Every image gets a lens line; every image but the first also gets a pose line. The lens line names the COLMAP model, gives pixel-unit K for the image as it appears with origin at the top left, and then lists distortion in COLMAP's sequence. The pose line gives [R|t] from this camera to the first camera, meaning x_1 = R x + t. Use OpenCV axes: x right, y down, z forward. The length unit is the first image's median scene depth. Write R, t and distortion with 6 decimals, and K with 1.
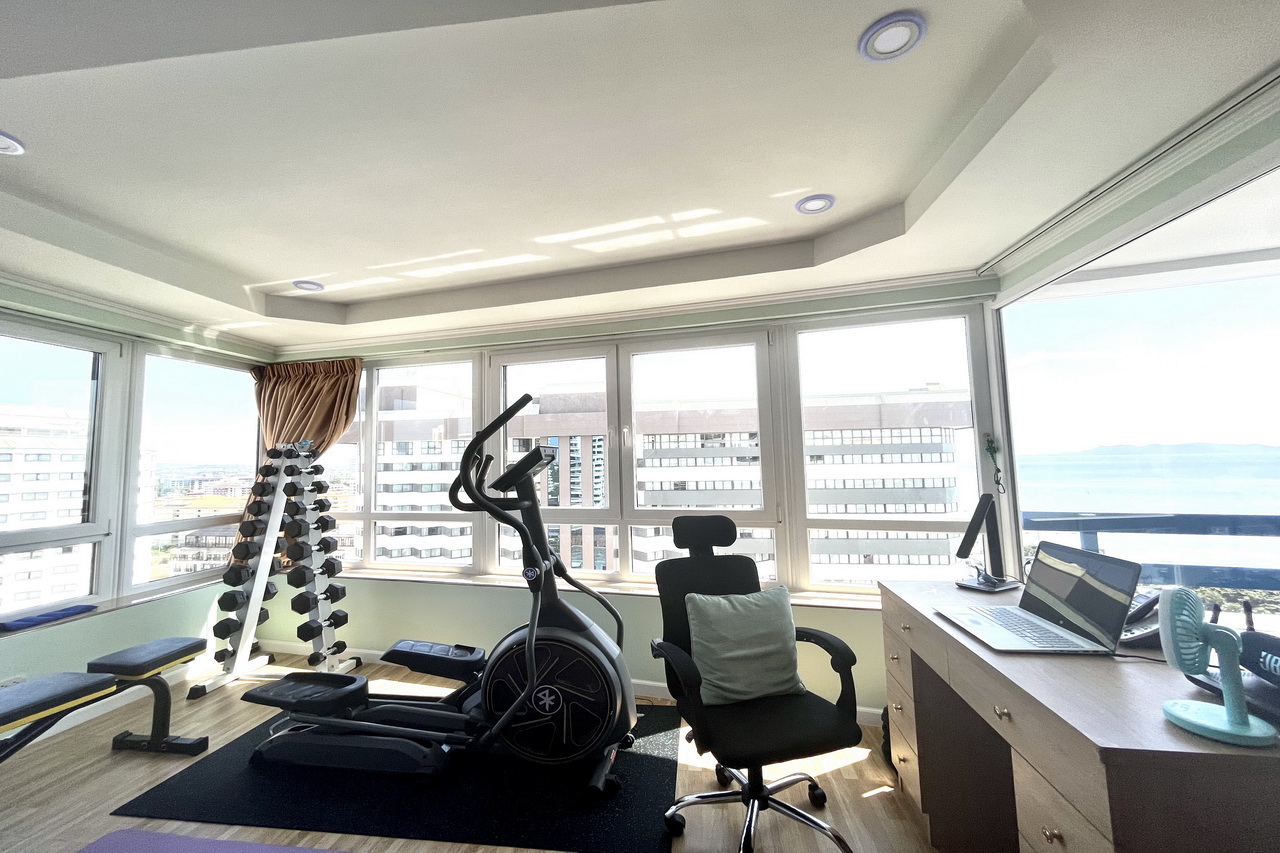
lens RADIAL K [[512.0, 0, 636.5], [0, 512.0, 418.9], [0, 0, 1]] dist [0.001534, -0.000007]
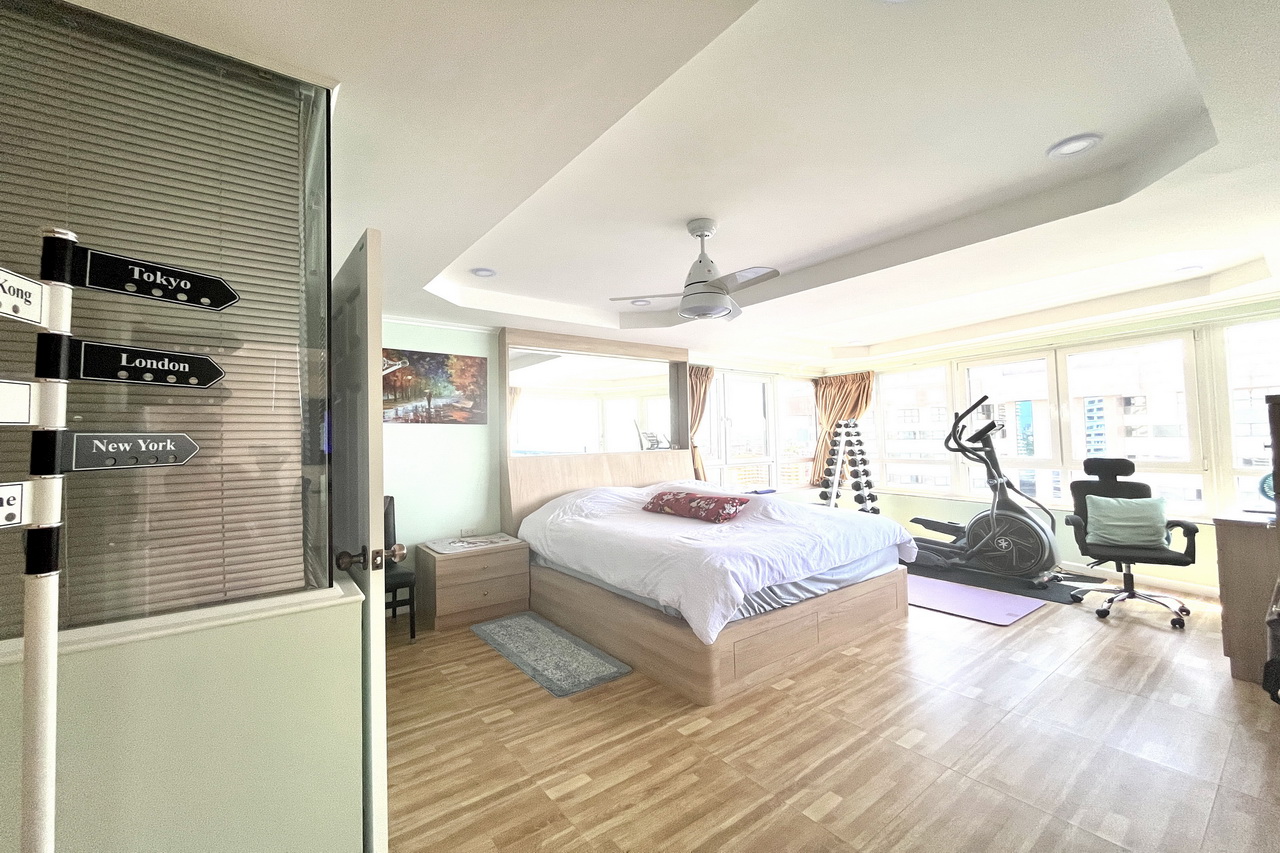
lens RADIAL K [[512.0, 0, 634.1], [0, 512.0, 420.5], [0, 0, 1]] dist [0.001534, -0.000007]
pose [[0.681587, -0.019026, -0.731489, 0.306242], [0.061726, 0.997594, 0.031568, -0.092499], [0.729129, -0.066669, 0.681122, -1.344752]]
